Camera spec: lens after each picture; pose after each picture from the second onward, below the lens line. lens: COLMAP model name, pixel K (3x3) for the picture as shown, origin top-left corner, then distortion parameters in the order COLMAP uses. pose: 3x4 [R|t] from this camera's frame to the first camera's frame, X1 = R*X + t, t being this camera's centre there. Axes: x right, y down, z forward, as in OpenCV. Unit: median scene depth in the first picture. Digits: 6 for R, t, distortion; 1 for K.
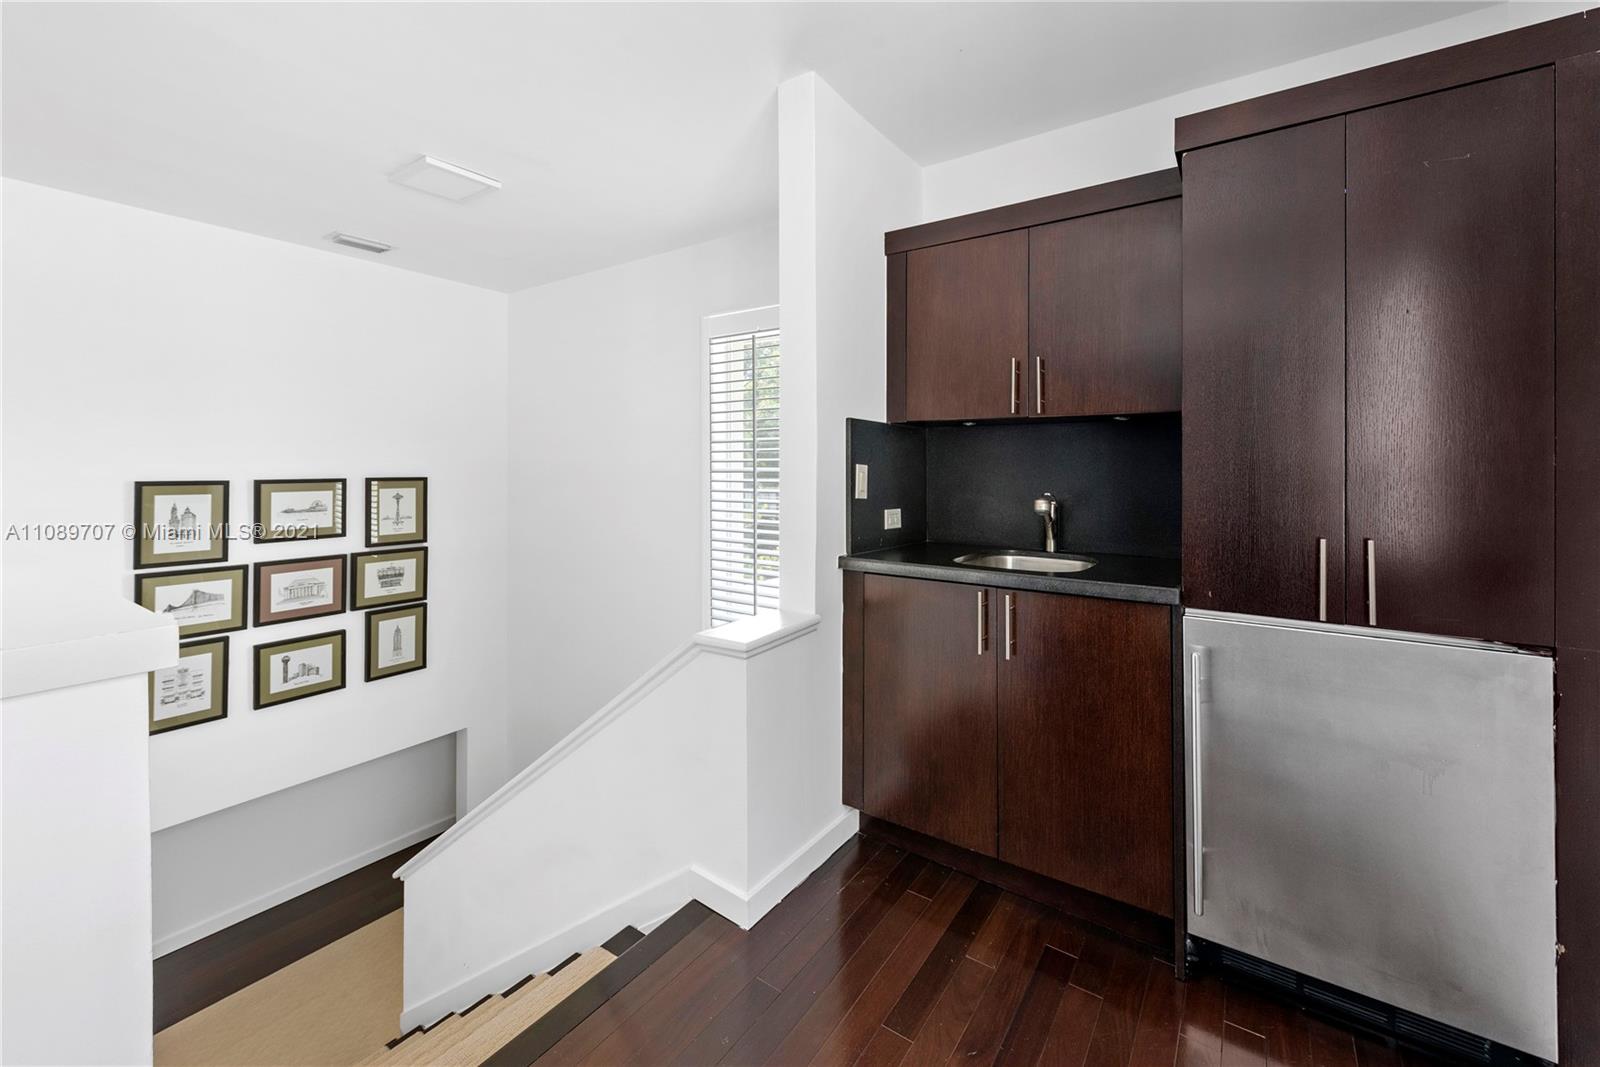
lens RADIAL K [[638.3, 0, 814.5], [0, 638.3, 459.0], [0, 0, 1]] dist [0.002559, 0.000195]
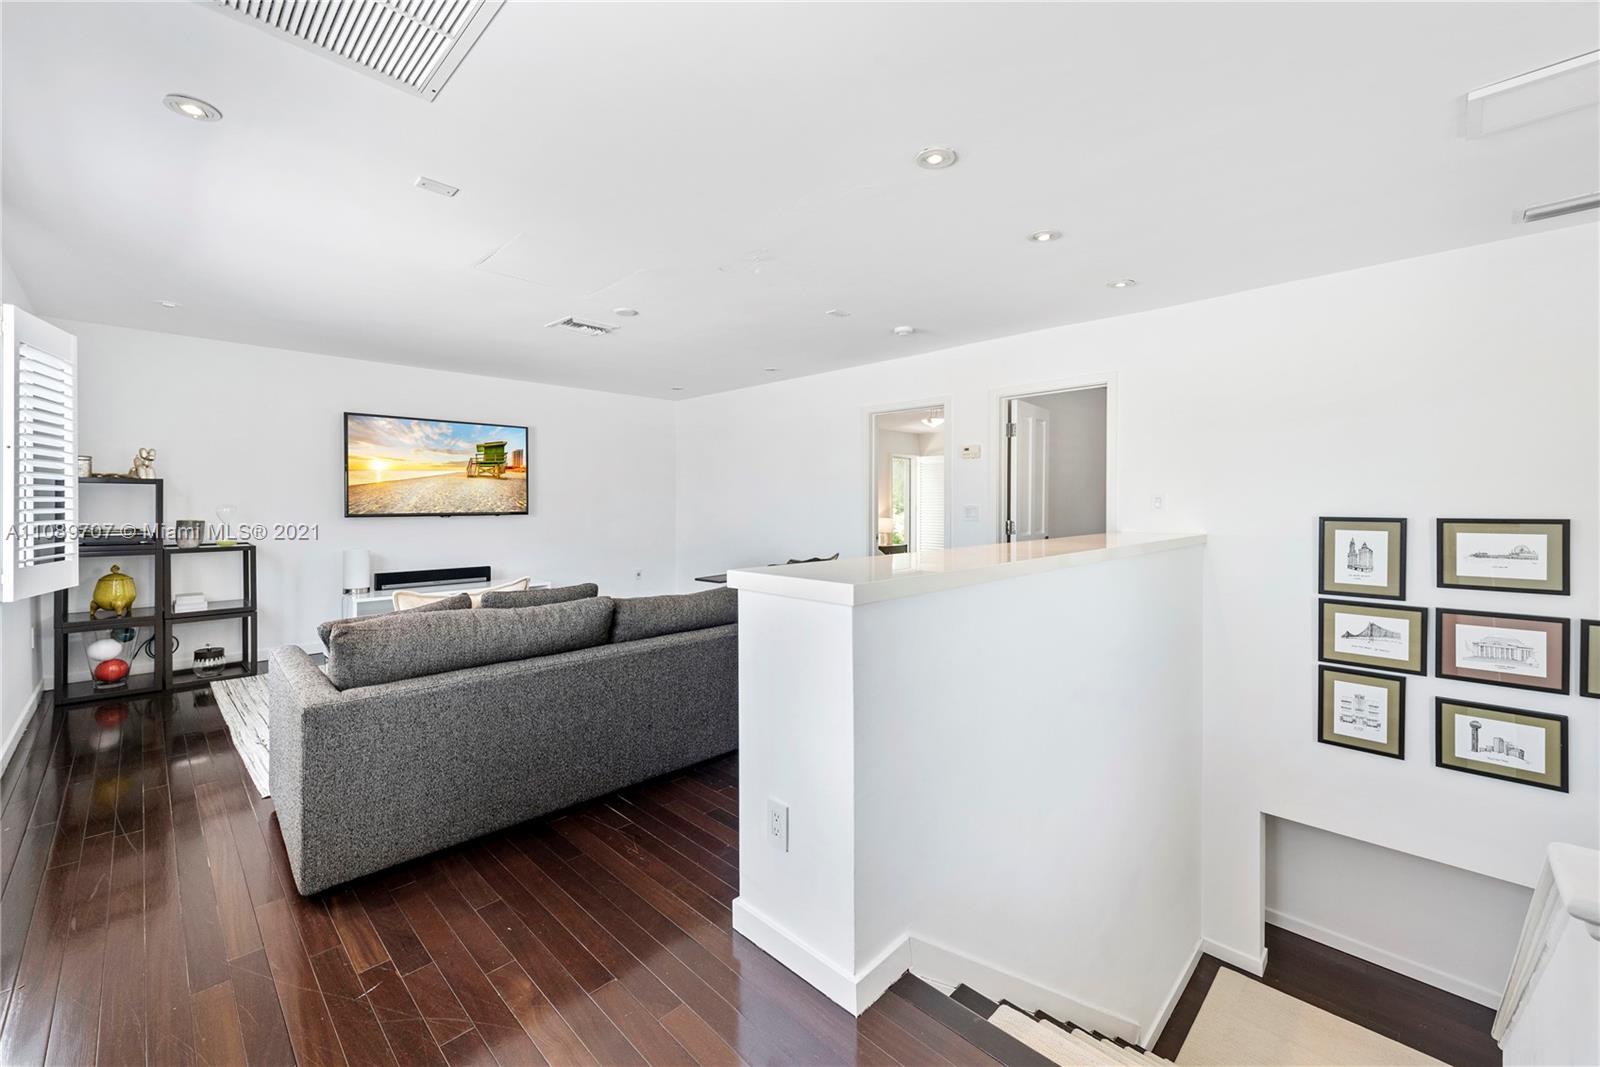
lens RADIAL K [[638.3, 0, 814.9], [0, 638.3, 509.2], [0, 0, 1]] dist [0.002559, 0.000195]
pose [[-0.153698, 0.010763, -0.988059, 0.181610], [0.010567, 0.999901, 0.009248, 0.002097], [0.988061, -0.009019, -0.153796, 0.264194]]
